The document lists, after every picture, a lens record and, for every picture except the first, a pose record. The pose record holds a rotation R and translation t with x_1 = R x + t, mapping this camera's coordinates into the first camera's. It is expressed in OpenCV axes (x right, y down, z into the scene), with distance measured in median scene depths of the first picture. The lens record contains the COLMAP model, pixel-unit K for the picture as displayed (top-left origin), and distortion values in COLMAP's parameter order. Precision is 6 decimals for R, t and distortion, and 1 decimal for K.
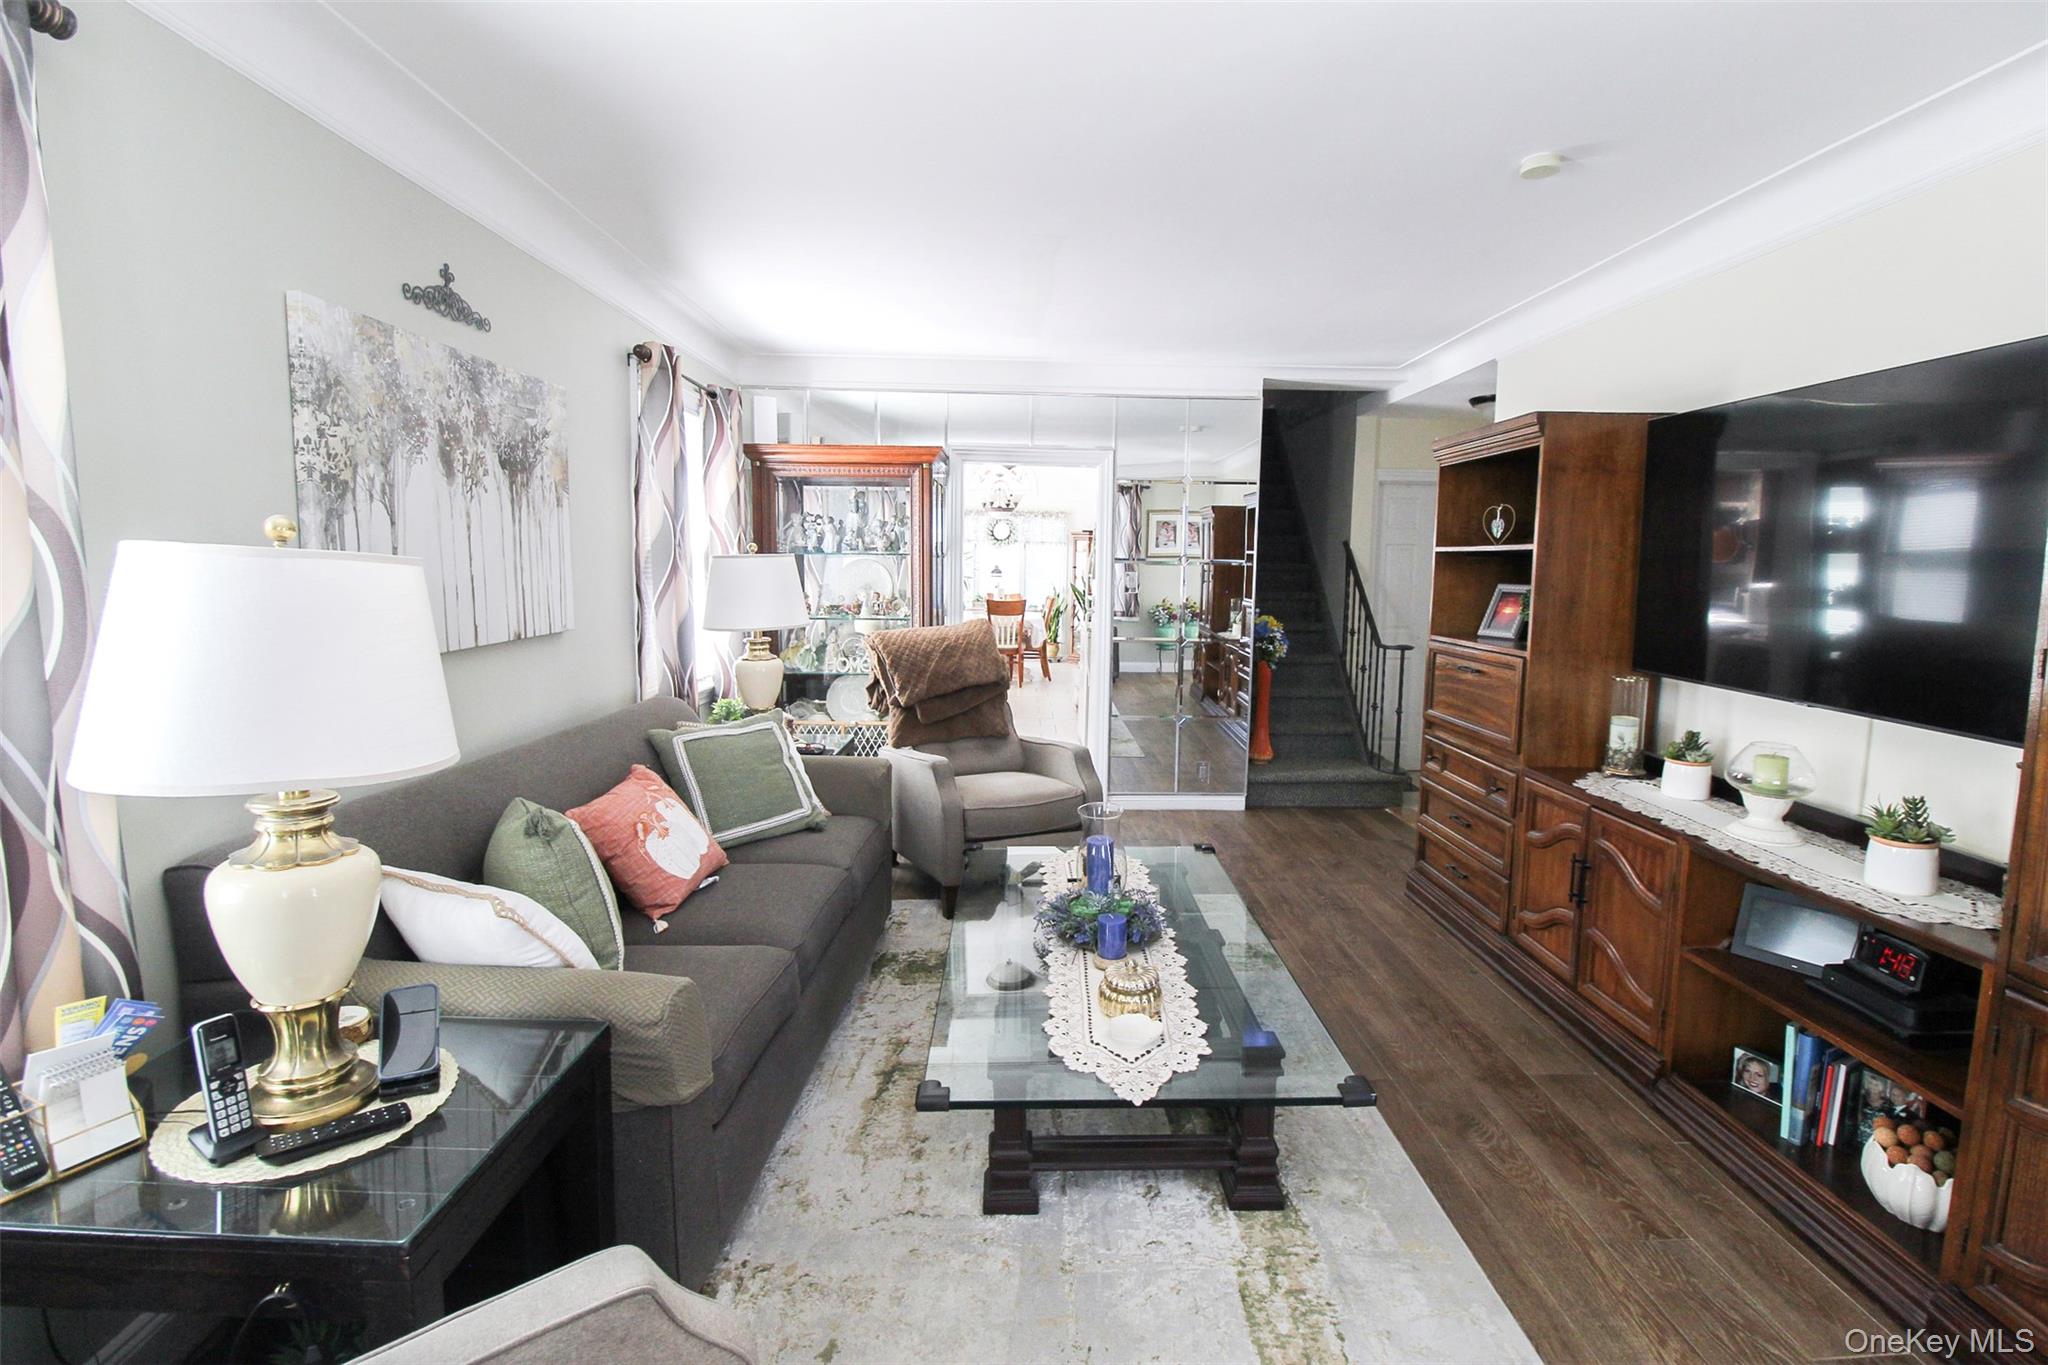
lens RADIAL K [[951.4, 0, 1044.4], [0, 951.4, 668.1], [0, 0, 1]] dist [0.002391, -0.013988]
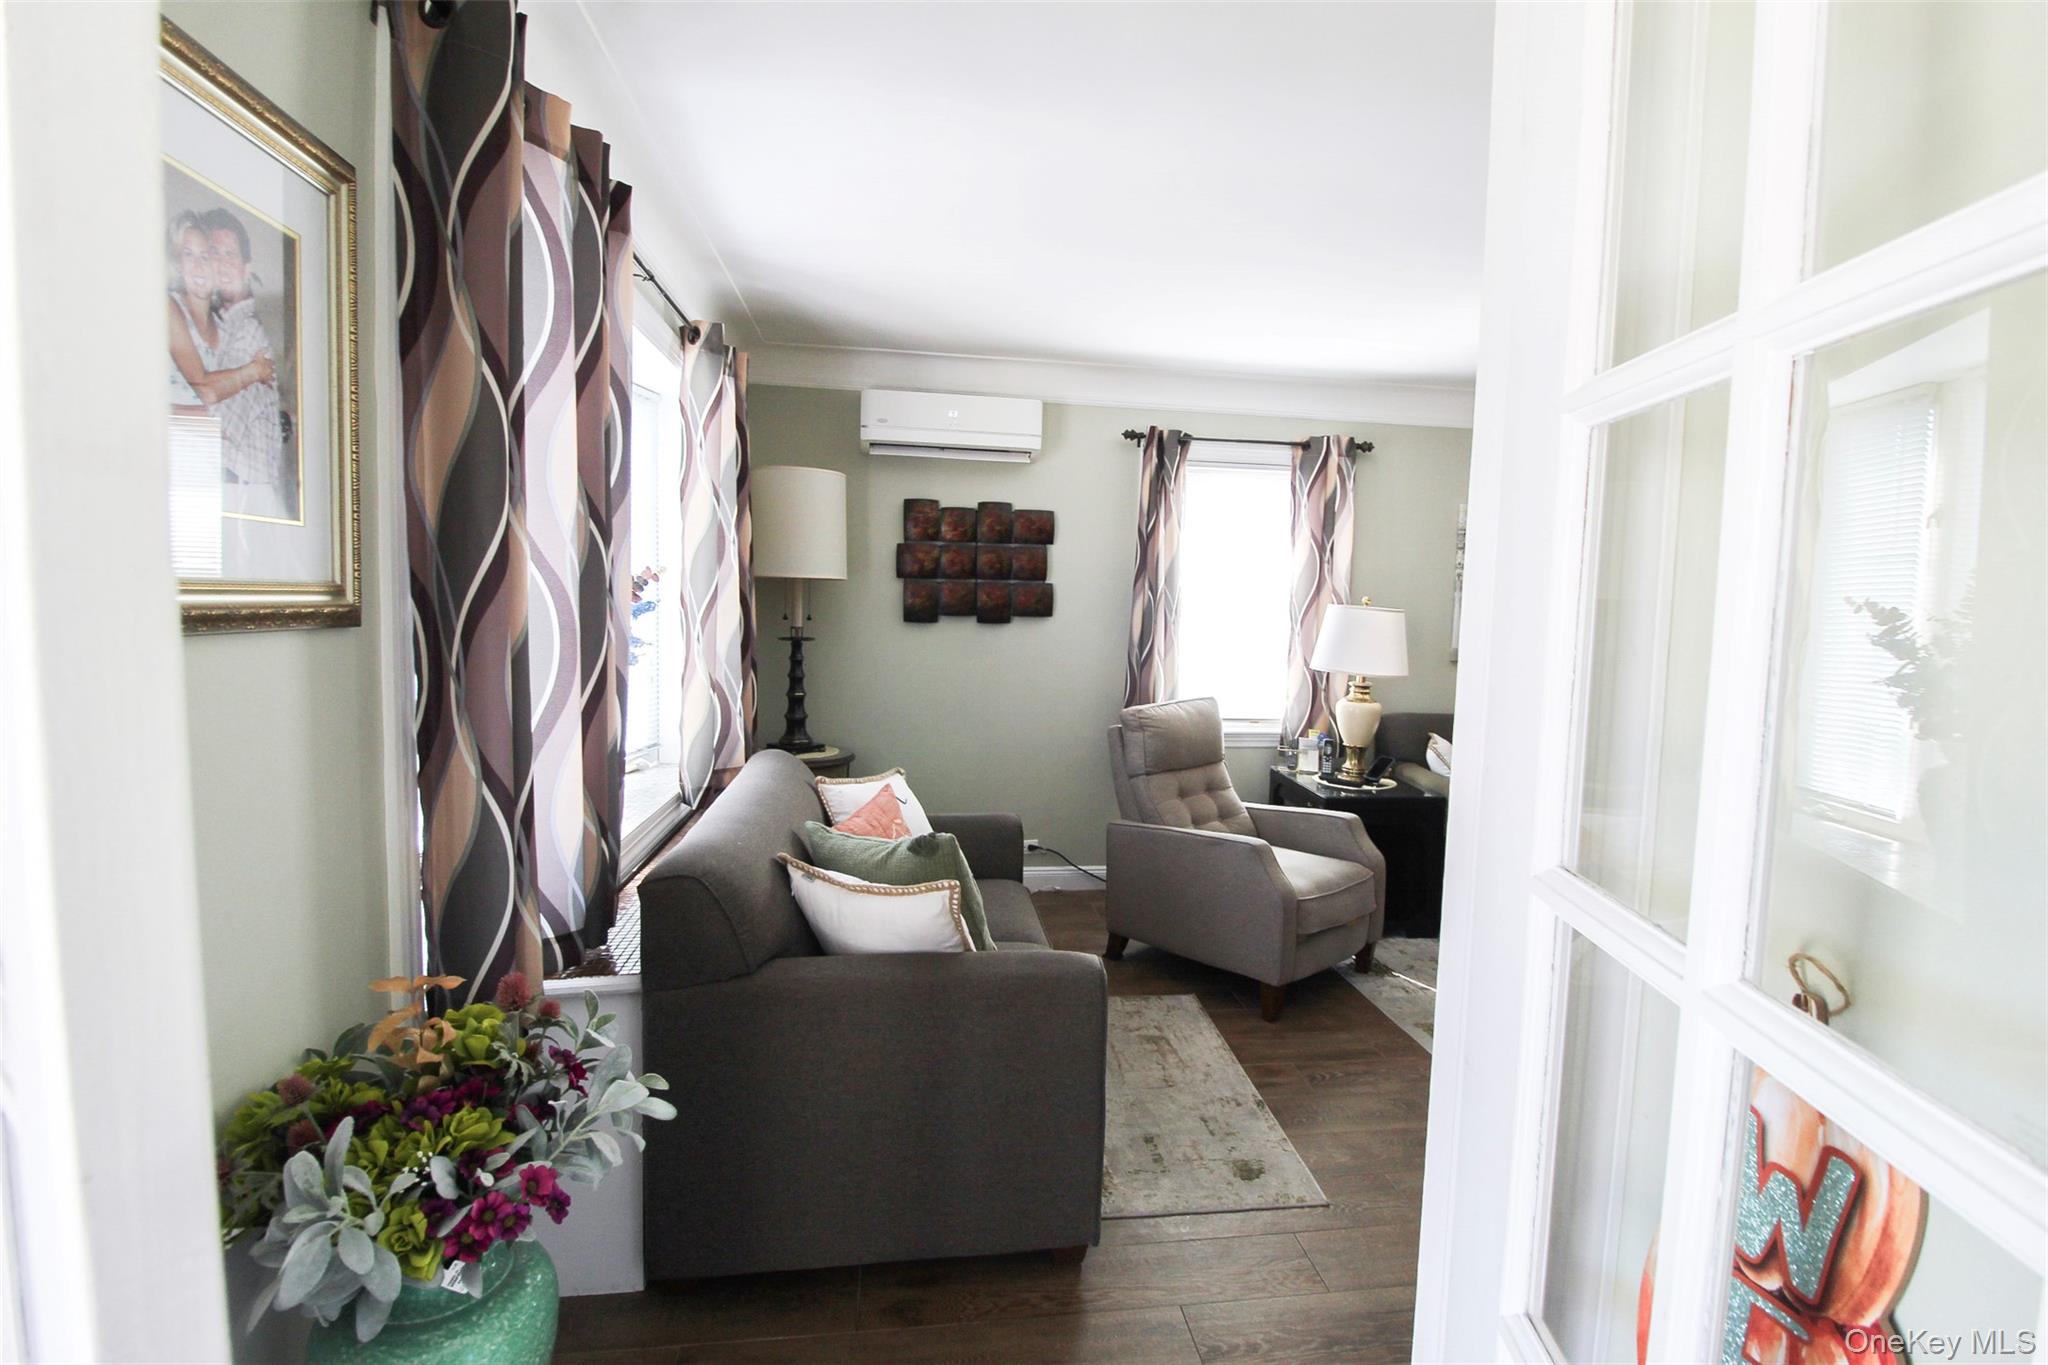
lens RADIAL K [[951.4, 0, 1037.6], [0, 951.4, 677.6], [0, 0, 1]] dist [0.002391, -0.013988]
pose [[0.104705, 0.068573, -0.992136, 1.247601], [-0.135602, 0.989287, 0.054066, 0.050655], [0.985215, 0.128875, 0.112882, -0.246889]]
